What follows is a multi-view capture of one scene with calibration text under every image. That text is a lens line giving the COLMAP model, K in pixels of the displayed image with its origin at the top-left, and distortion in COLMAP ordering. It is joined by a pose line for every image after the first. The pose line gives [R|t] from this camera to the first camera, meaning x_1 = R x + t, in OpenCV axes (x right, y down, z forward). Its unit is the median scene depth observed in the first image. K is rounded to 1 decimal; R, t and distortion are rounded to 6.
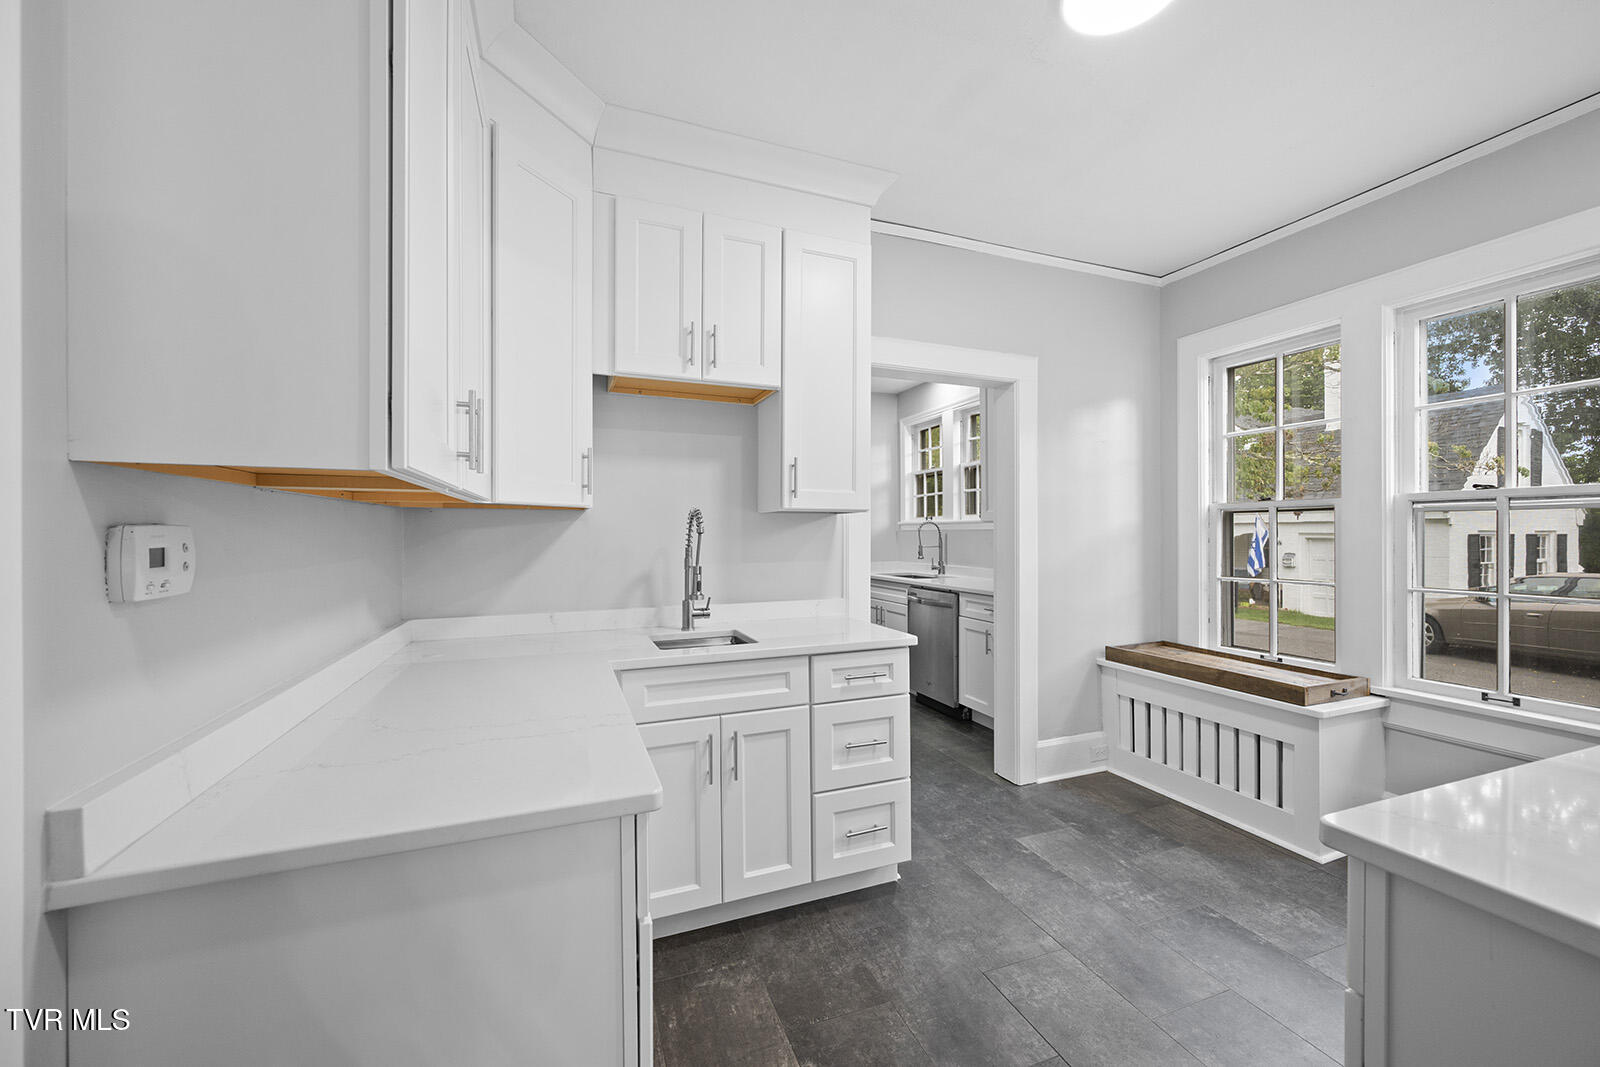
lens RADIAL K [[627.9, 0, 803.1], [0, 627.9, 531.3], [0, 0, 1]] dist [-0.000669, -0.000102]
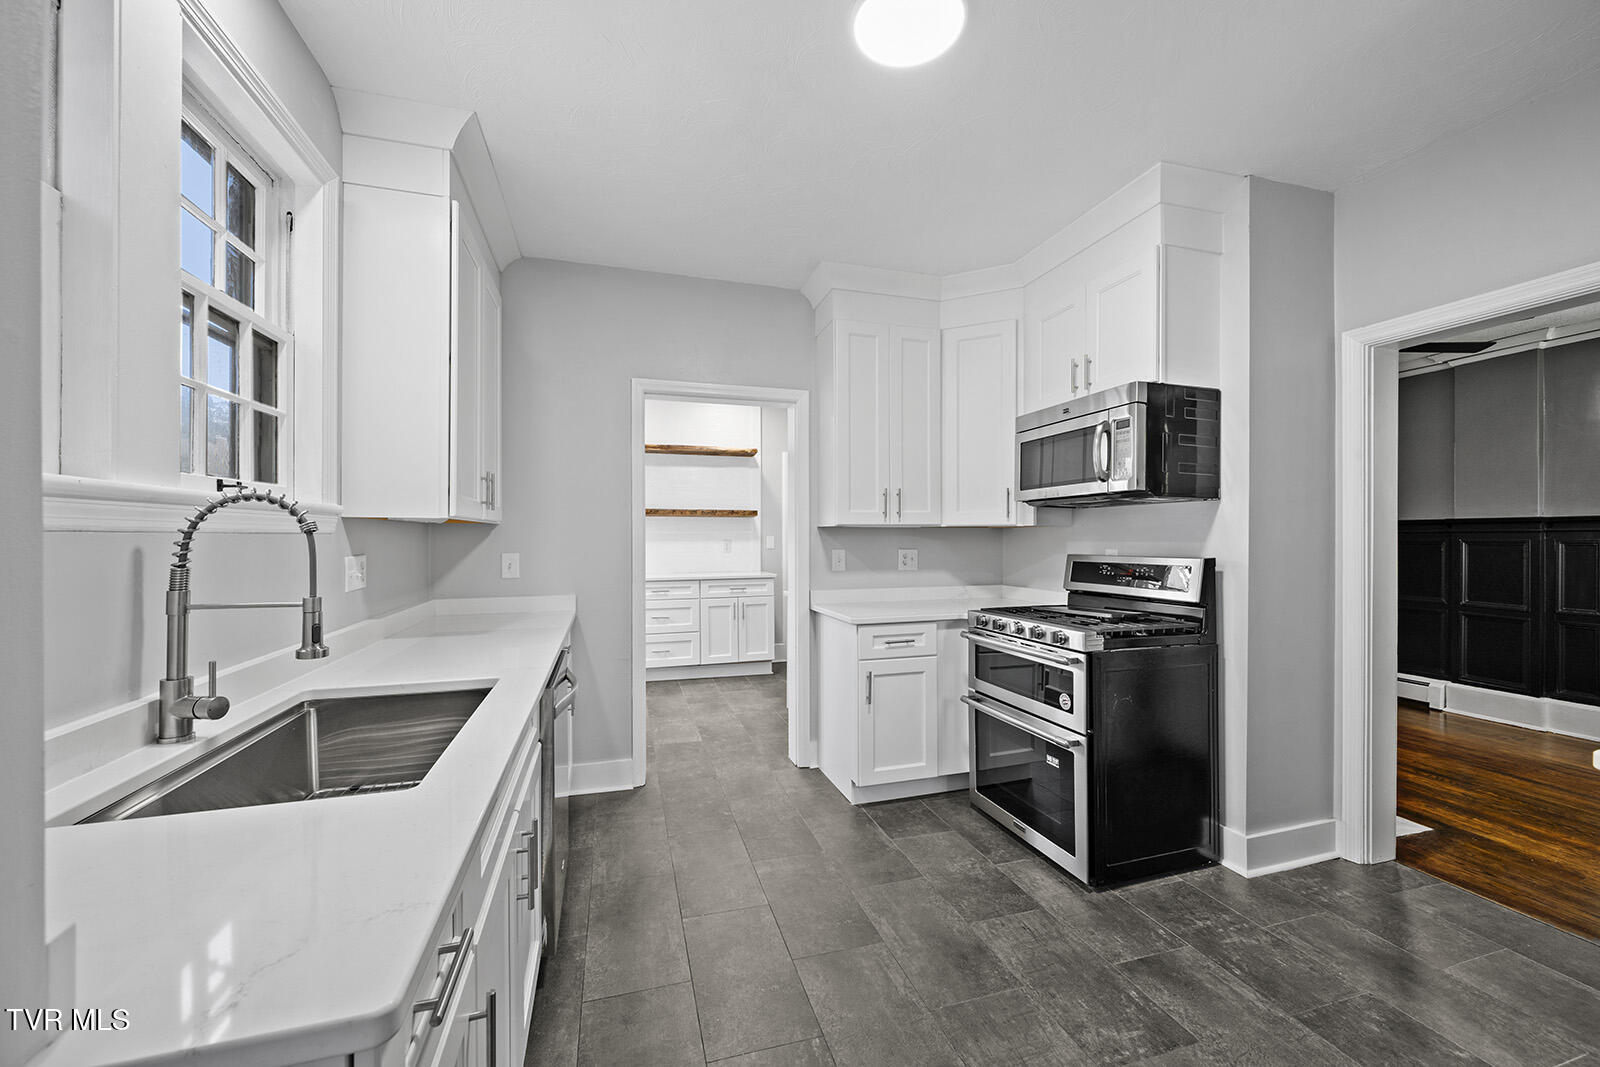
lens RADIAL K [[628.3, 0, 797.4], [0, 628.3, 537.6], [0, 0, 1]] dist [-0.001637, -0.000099]
pose [[-0.996872, 0.004790, 0.078885, -0.006353], [0.004687, 0.999988, -0.001488, 0.001977], [-0.078891, -0.001114, -0.996883, 1.172778]]
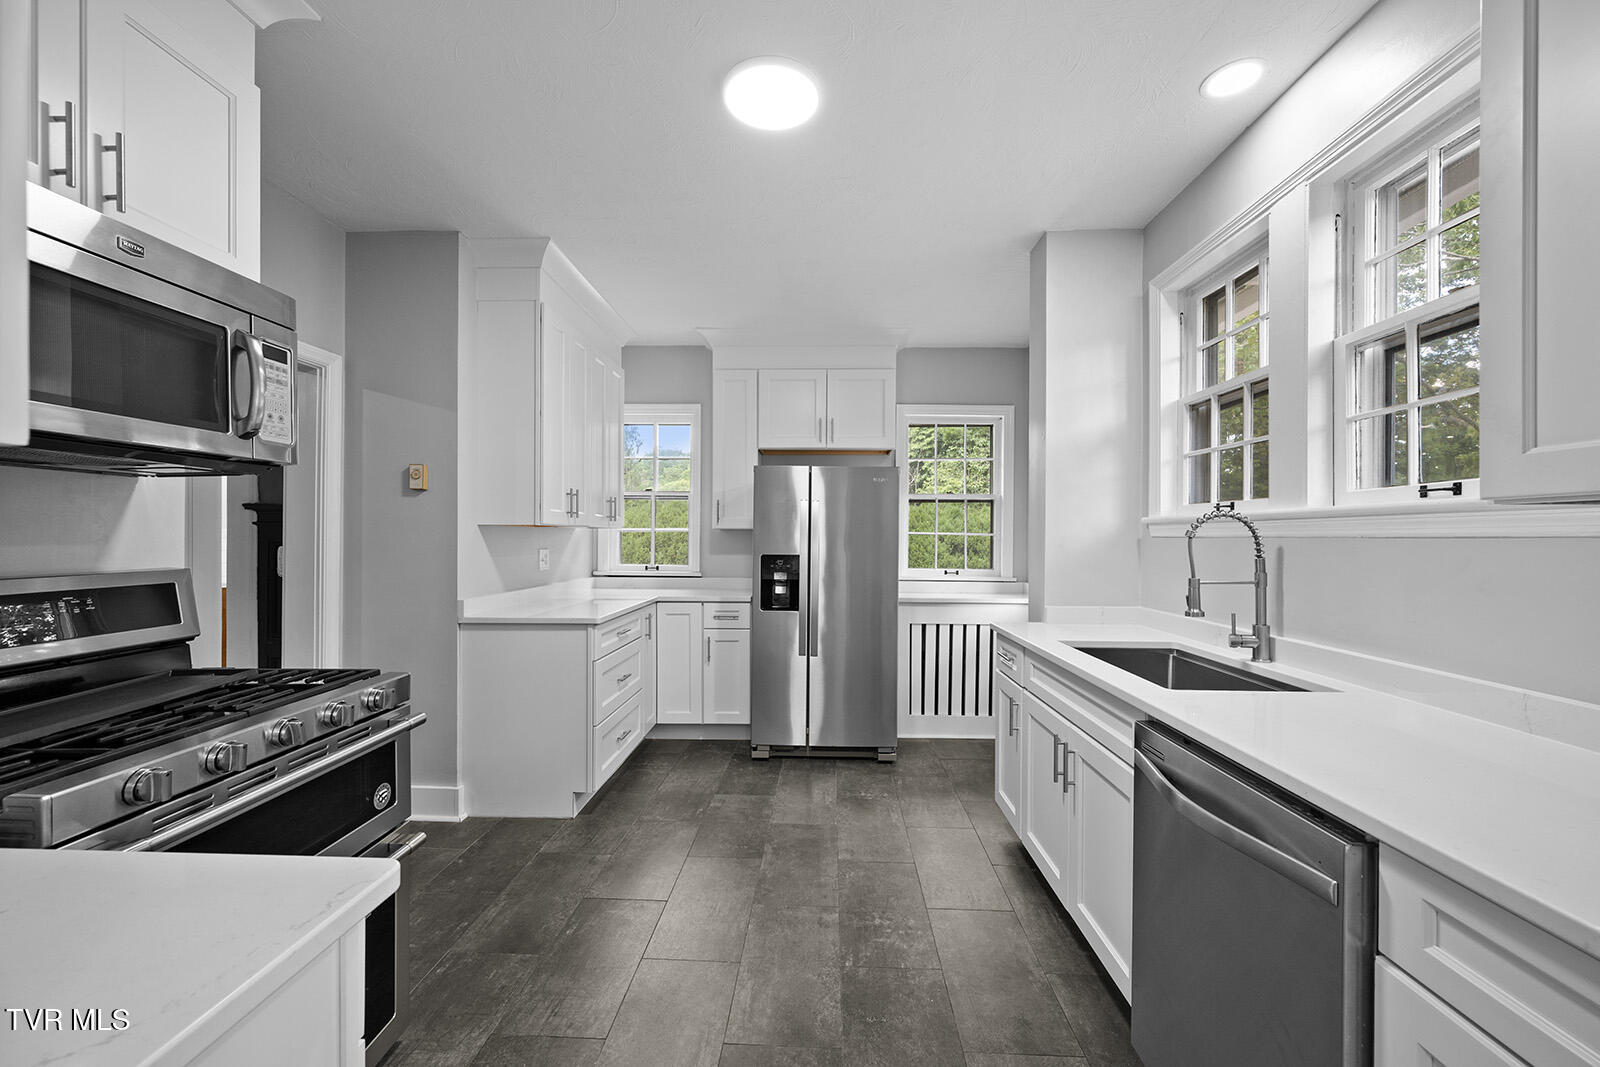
lens RADIAL K [[628.3, 0, 797.4], [0, 628.3, 537.6], [0, 0, 1]] dist [-0.001637, -0.000099]
pose [[0.916044, 0.008652, -0.400985, 0.118701], [-0.007079, 0.999960, 0.005405, -0.001238], [0.401016, -0.002113, 0.916069, 0.559112]]
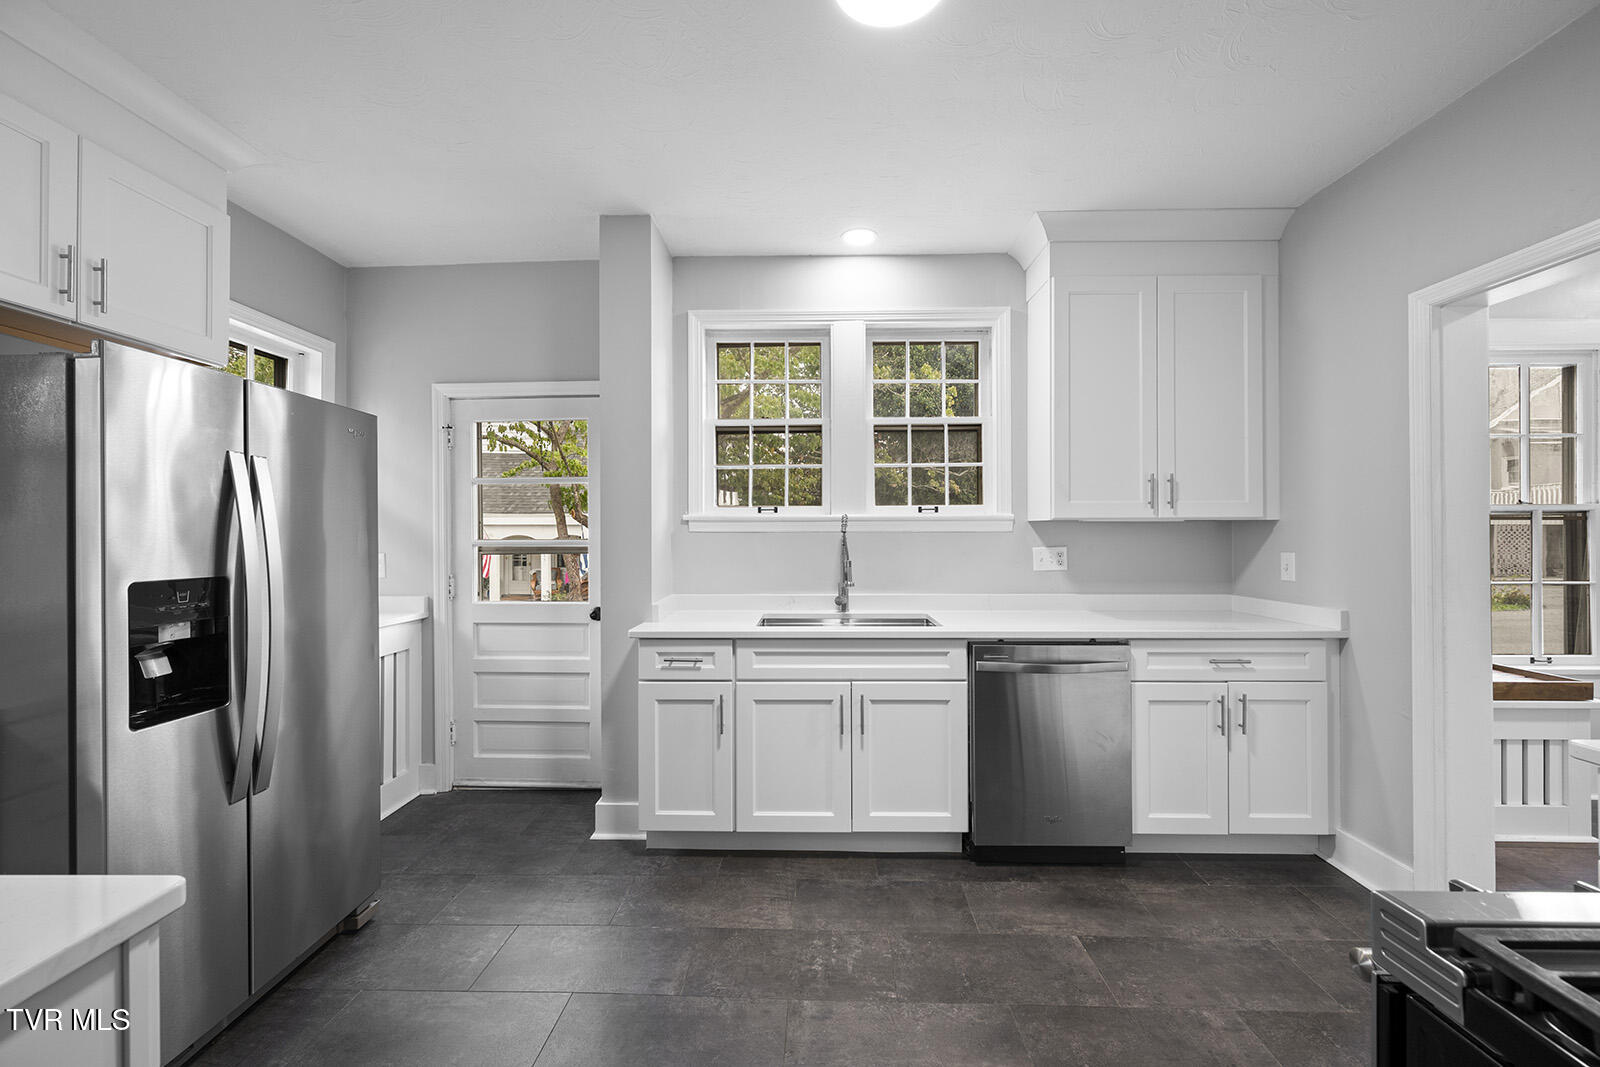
lens RADIAL K [[627.9, 0, 803.1], [0, 627.9, 531.3], [0, 0, 1]] dist [-0.000669, -0.000102]
pose [[0.382905, 0.000382, 0.923788, -0.303912], [-0.002213, 0.999997, 0.000504, -0.002461], [-0.923785, -0.002237, 0.382905, 0.804845]]
